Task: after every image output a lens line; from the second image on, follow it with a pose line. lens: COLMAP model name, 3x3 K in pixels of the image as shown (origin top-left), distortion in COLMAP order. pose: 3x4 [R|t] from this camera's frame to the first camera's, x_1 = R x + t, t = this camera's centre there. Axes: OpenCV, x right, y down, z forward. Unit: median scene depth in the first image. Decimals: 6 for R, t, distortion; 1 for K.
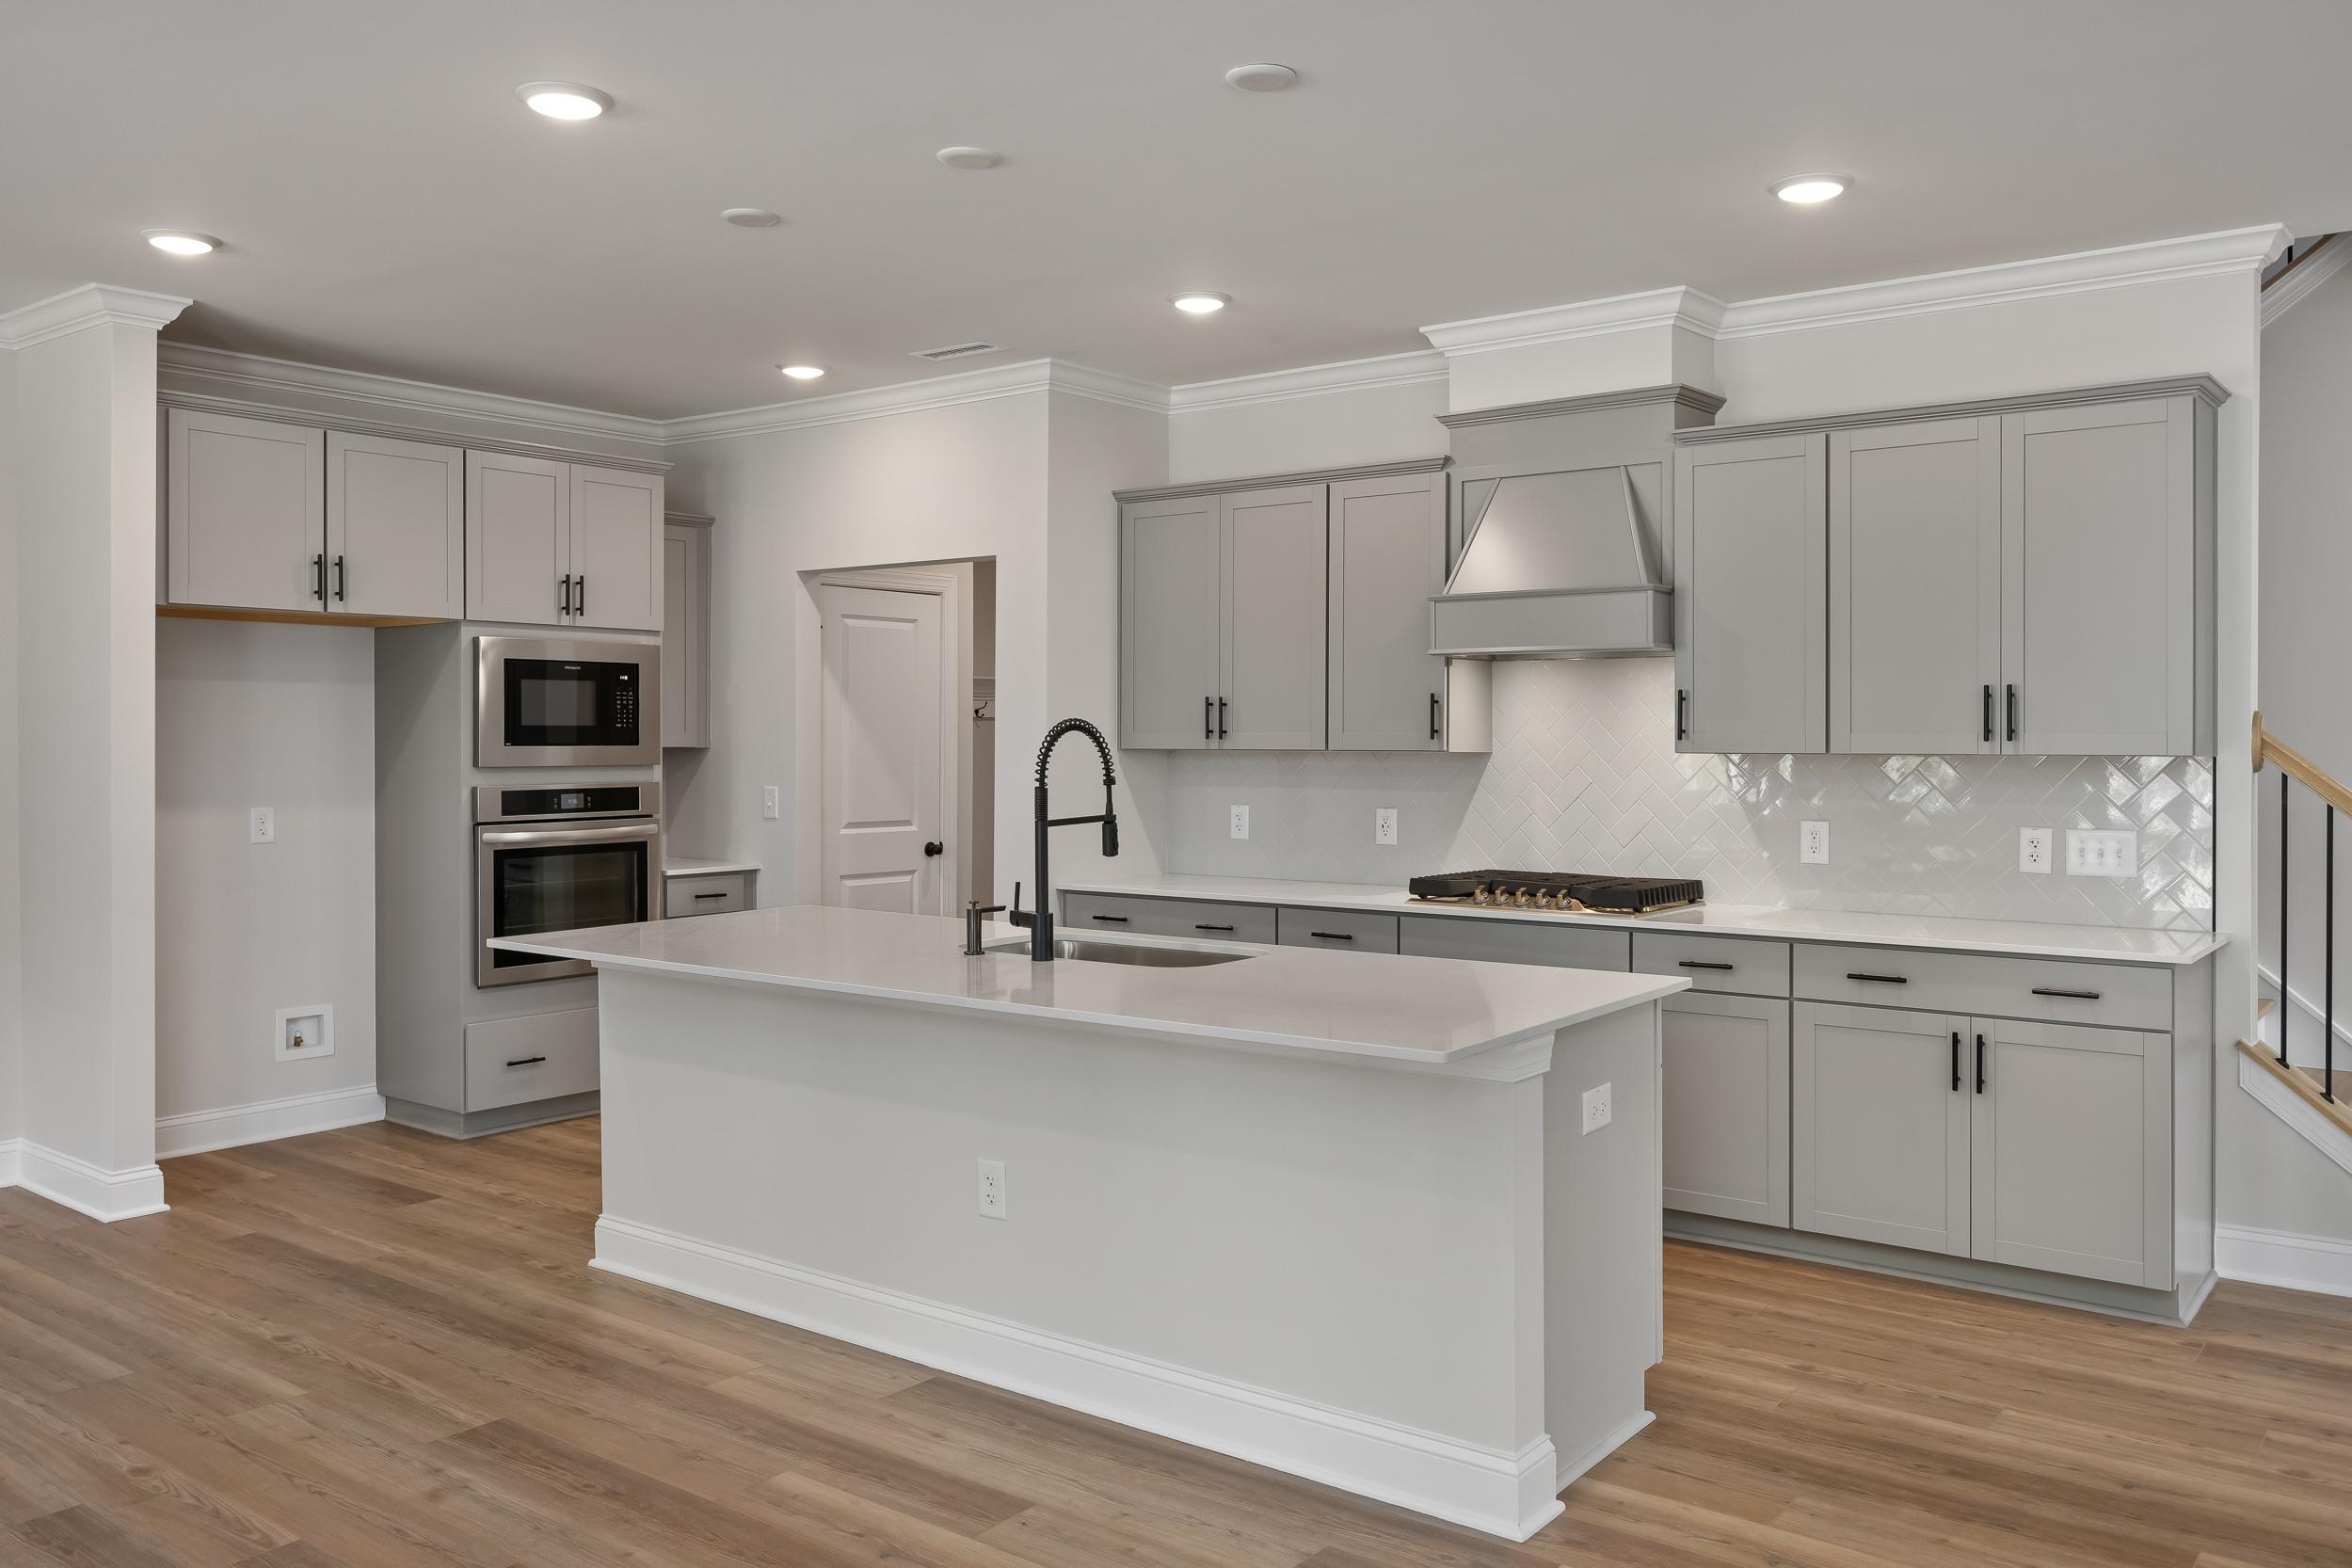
lens RADIAL K [[1810.0, 0, 1172.5], [0, 1810.0, 739.3], [0, 0, 1]] dist [0.000190, -0.005127]
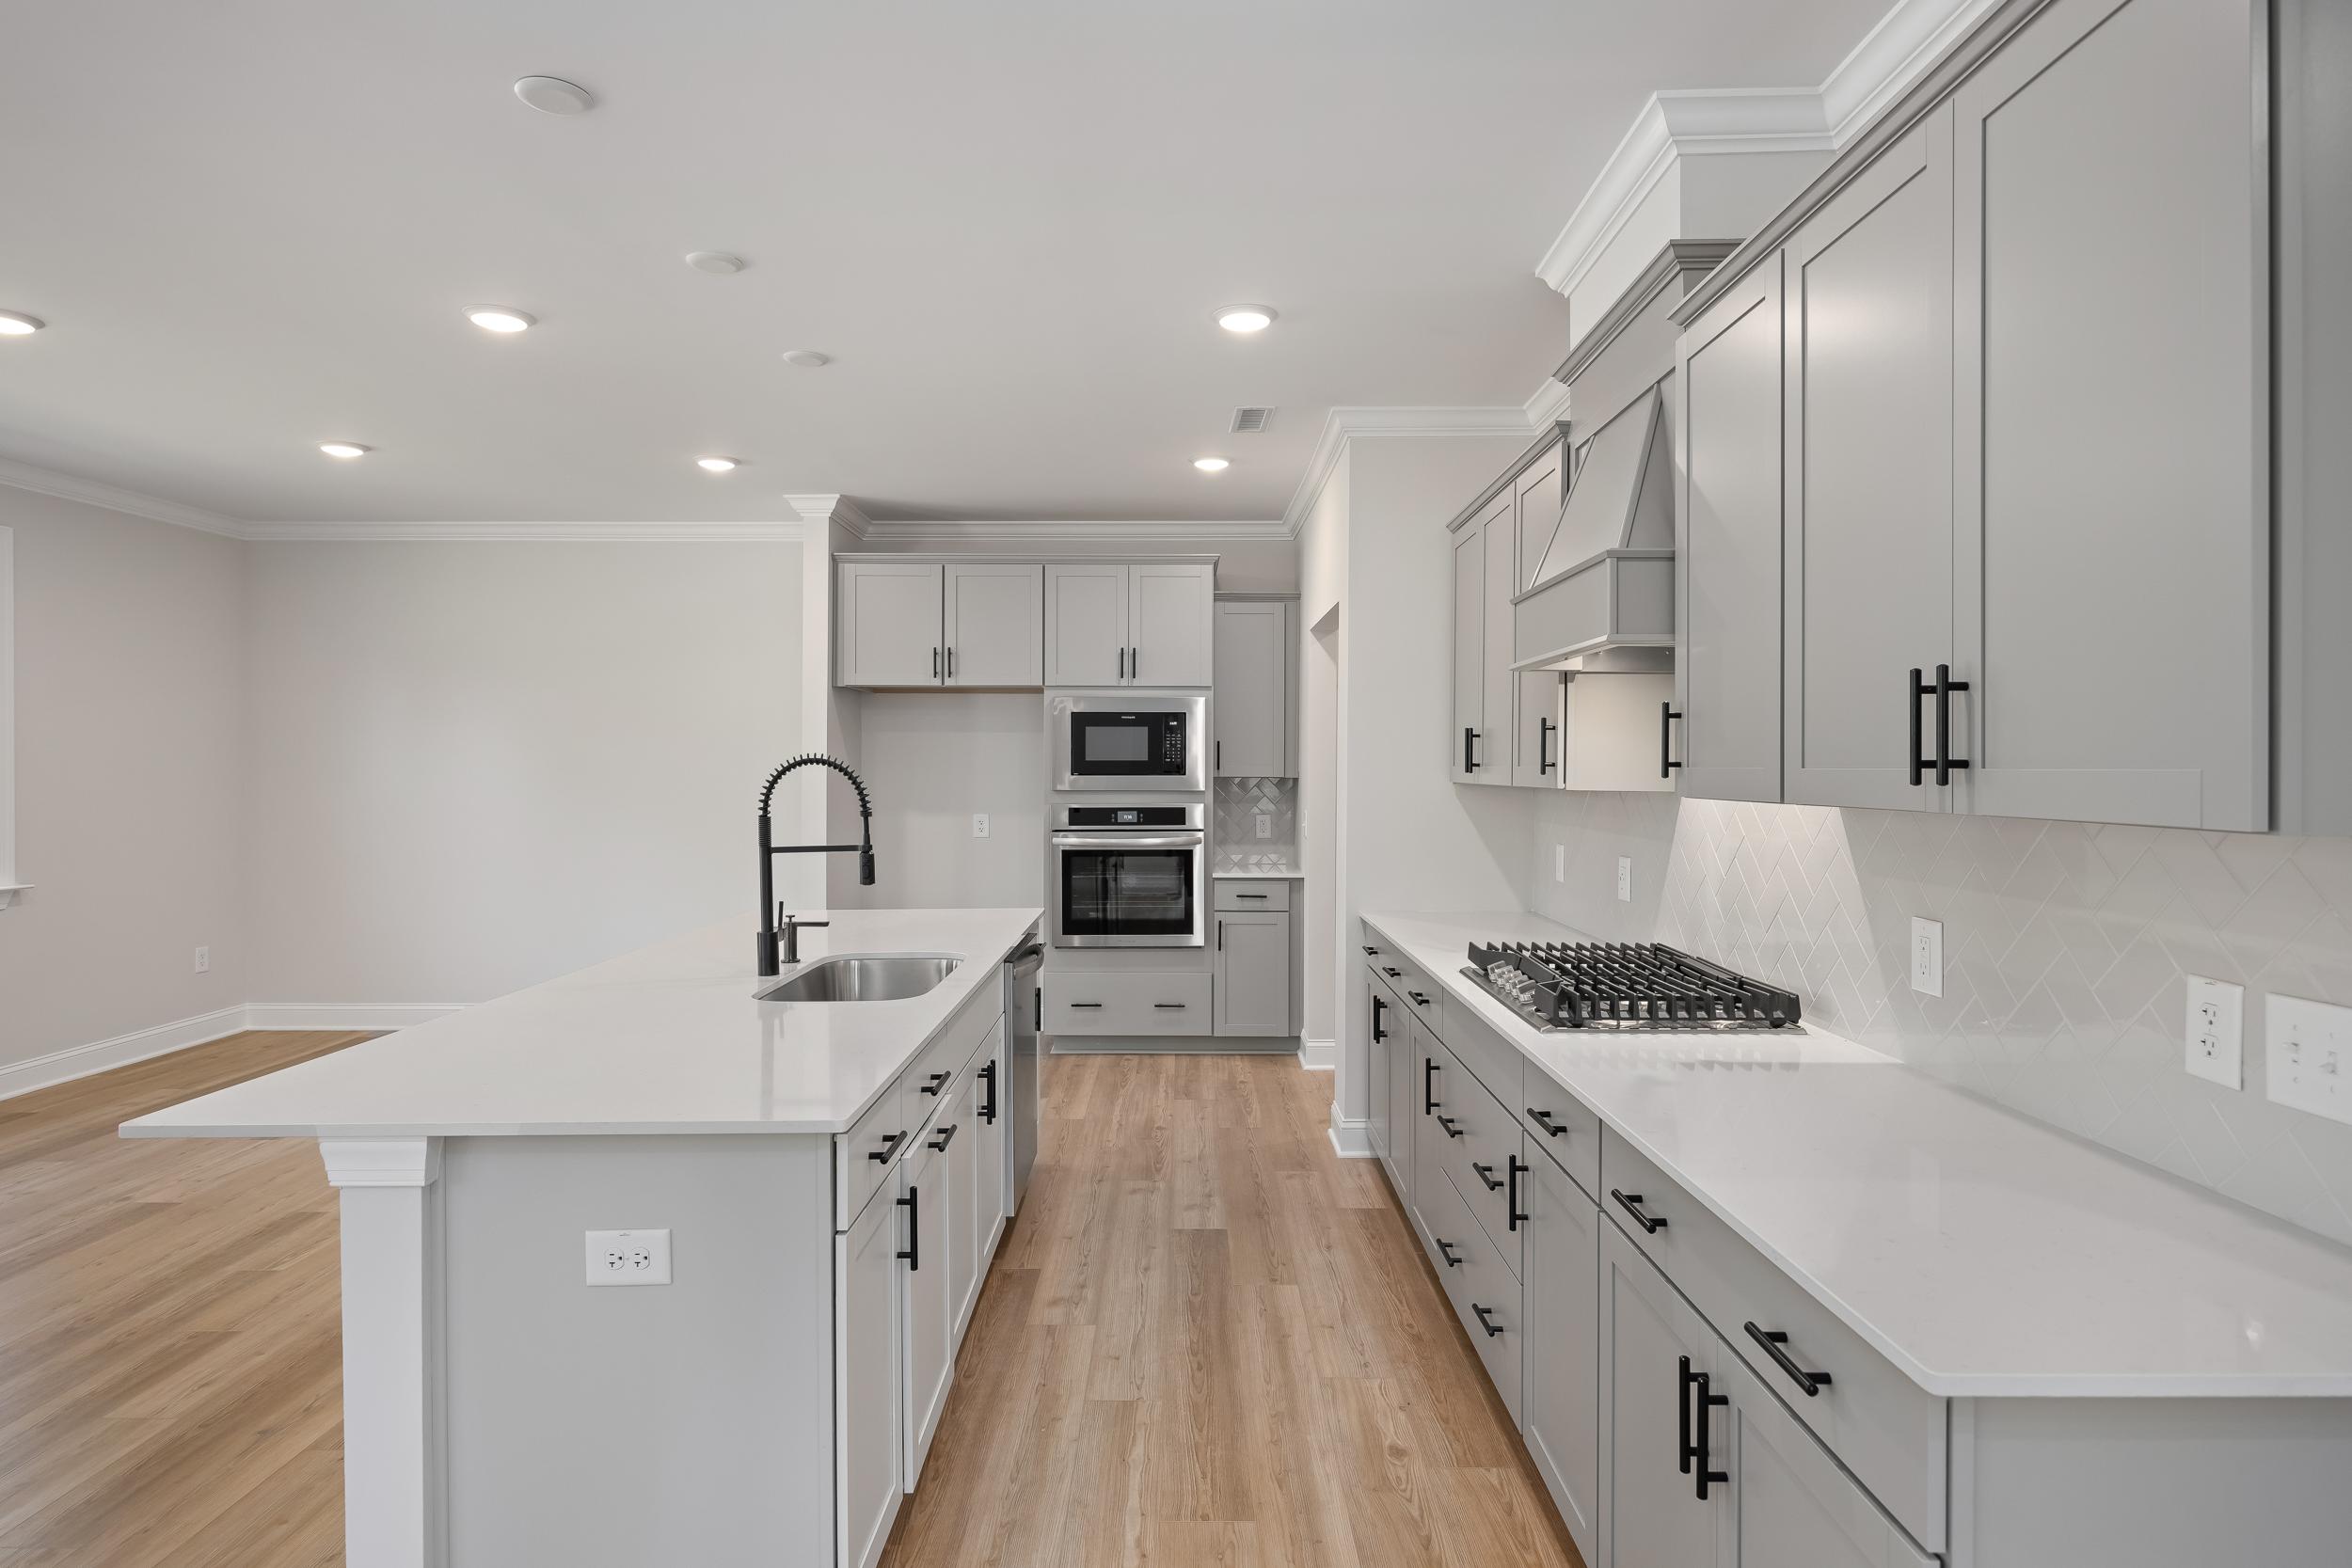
lens RADIAL K [[1265.9, 0, 1176.5], [0, 1265.9, 772.6], [0, 0, 1]] dist [0.002480, -0.000038]
pose [[0.610547, 0.005208, -0.791963, 0.491959], [-0.003523, 0.999986, 0.003861, -0.002512], [0.791972, 0.000433, 0.610557, 0.522623]]
